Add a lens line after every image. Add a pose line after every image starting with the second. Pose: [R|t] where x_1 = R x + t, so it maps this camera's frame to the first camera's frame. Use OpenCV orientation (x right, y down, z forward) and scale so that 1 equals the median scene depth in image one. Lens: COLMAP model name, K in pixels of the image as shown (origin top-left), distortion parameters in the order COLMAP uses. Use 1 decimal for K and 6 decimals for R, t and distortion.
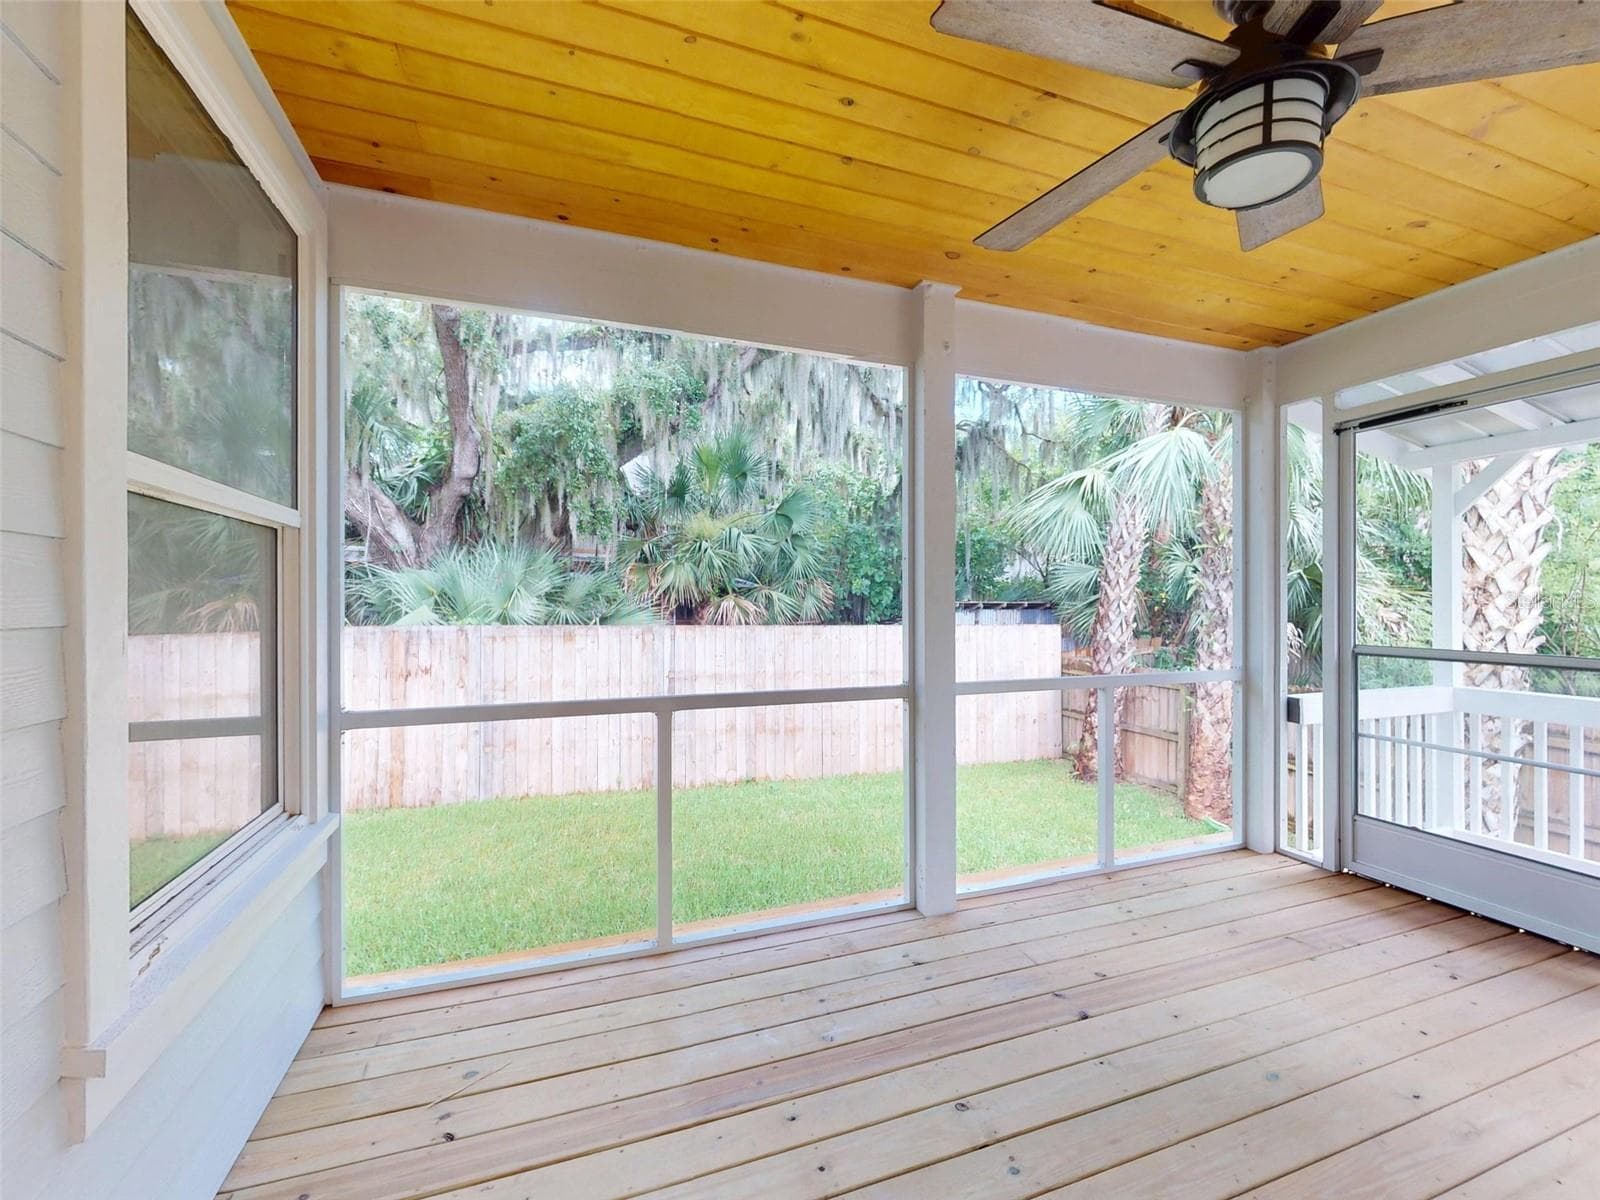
lens RADIAL K [[670.5, 0, 801.7], [0, 670.5, 602.6], [0, 0, 1]] dist [0.000046, 0.000007]
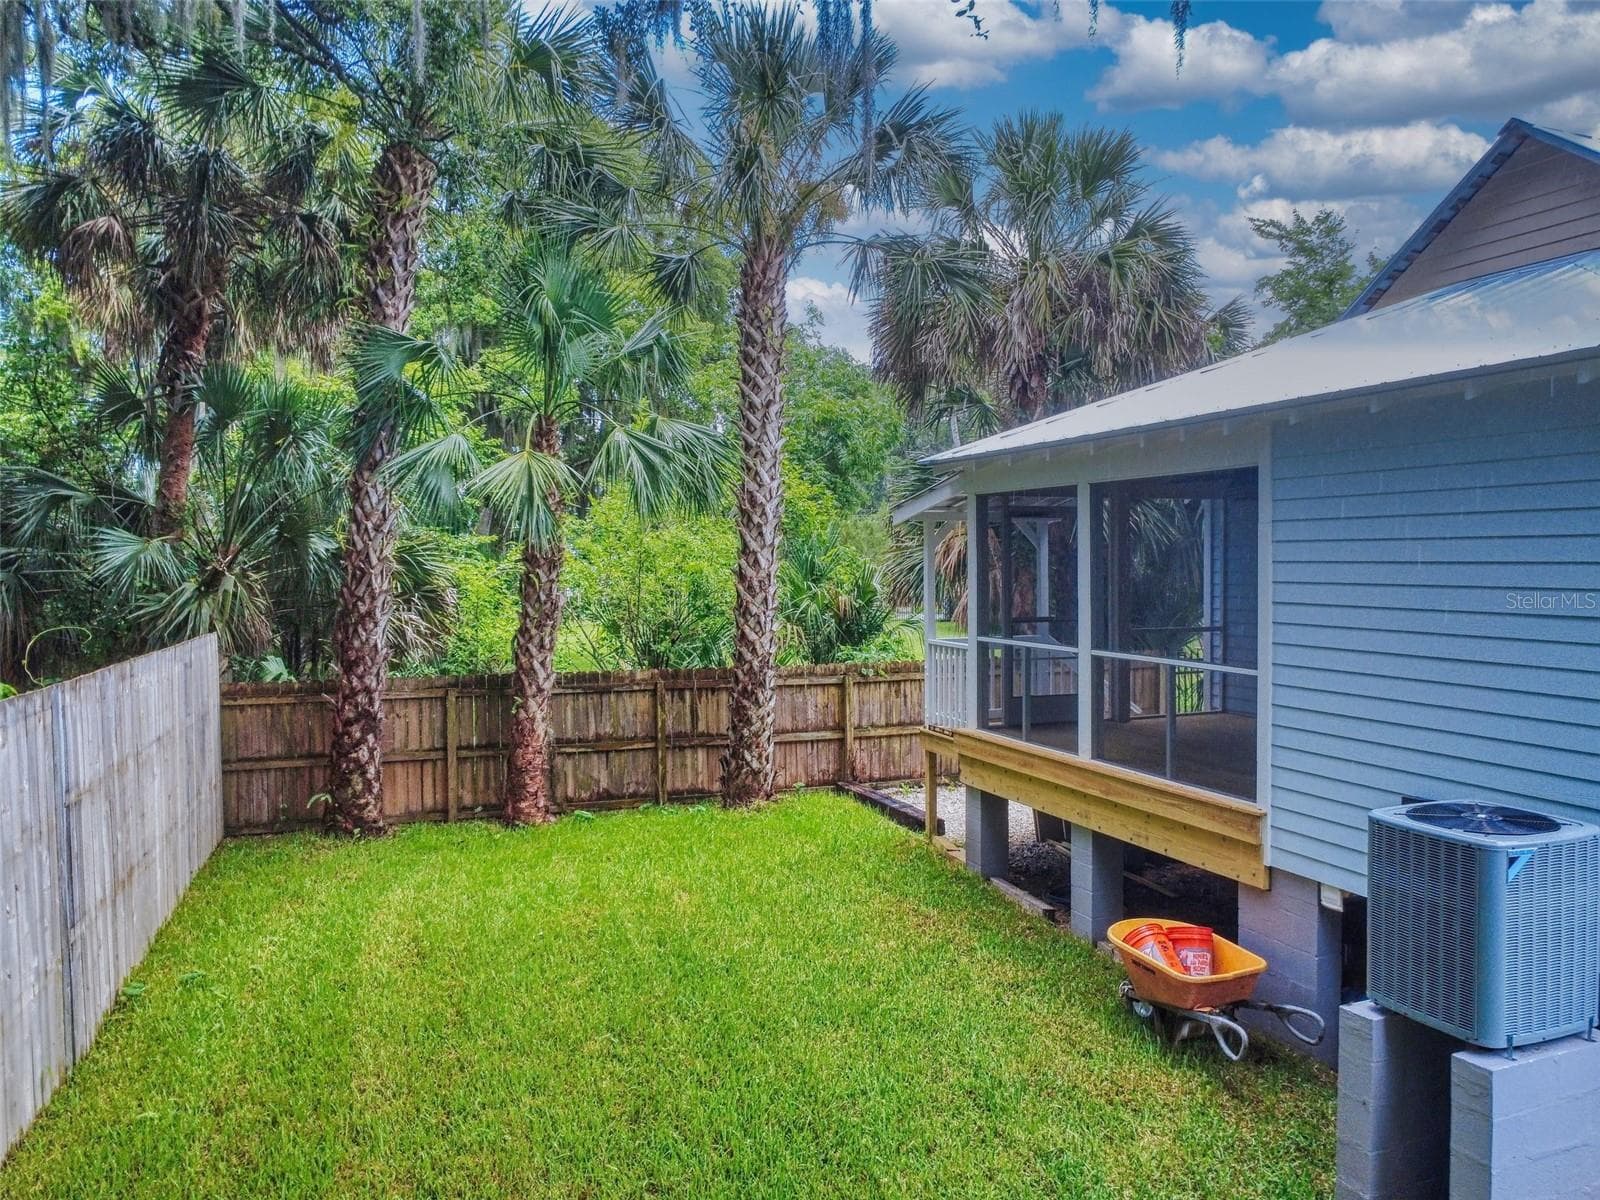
lens RADIAL K [[1200.1, 0, 805.3], [0, 1200.1, 604.8], [0, 0, 1]] dist [0.013516, -0.015889]
pose [[0.003347, -0.033095, 0.999447, -1.000269], [0.007538, 0.999425, 0.033069, -0.035283], [-0.999966, 0.007424, 0.003594, 0.560090]]
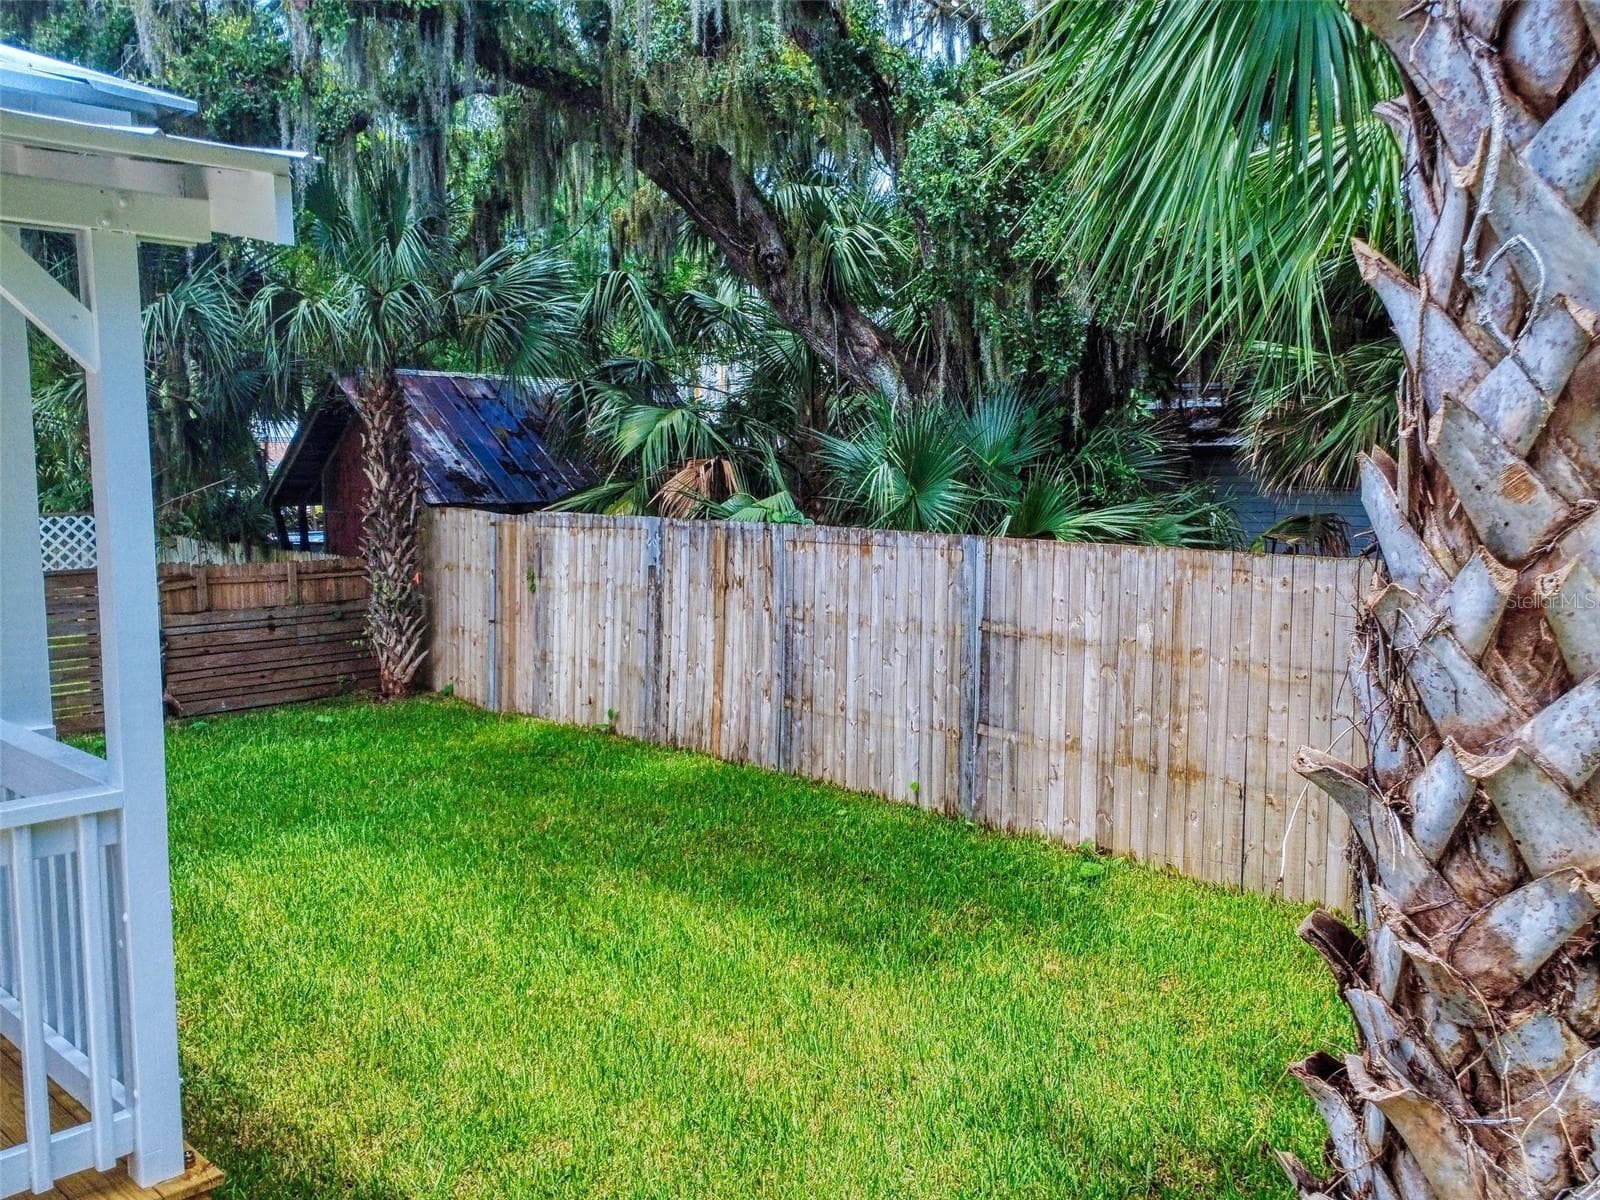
lens RADIAL K [[1328.7, 0, 936.3], [0, 1328.7, 592.6], [0, 0, 1]] dist [0.010715, -0.017442]
pose [[0.492871, 0.082679, -0.866166, 0.778788], [0.002299, 0.995348, 0.096318, -0.026389], [0.870100, -0.049463, 0.490388, 0.457392]]
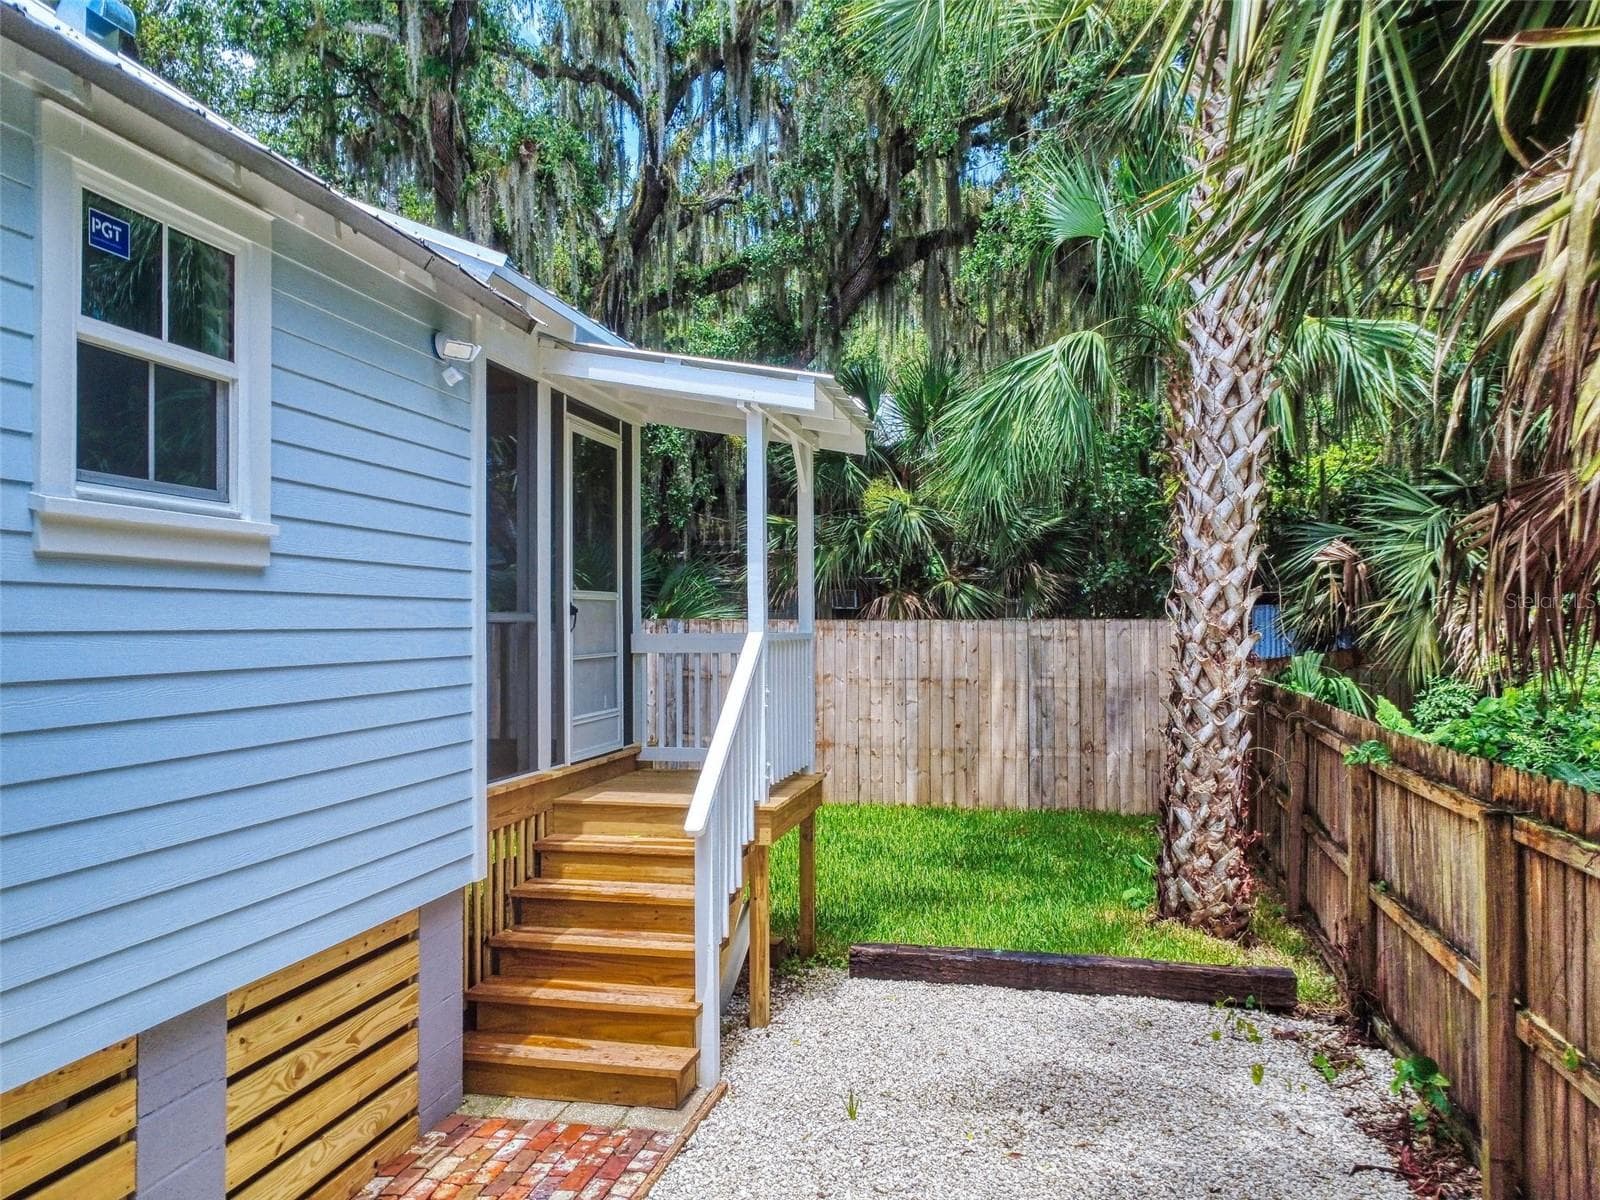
lens RADIAL K [[1200.1, 0, 793.2], [0, 1200.1, 598.9], [0, 0, 1]] dist [0.013516, -0.015889]
pose [[0.842264, -0.019308, -0.538719, 0.860962], [0.006976, 0.999665, -0.024922, 0.052015], [0.539020, 0.017233, 0.842117, -0.310788]]
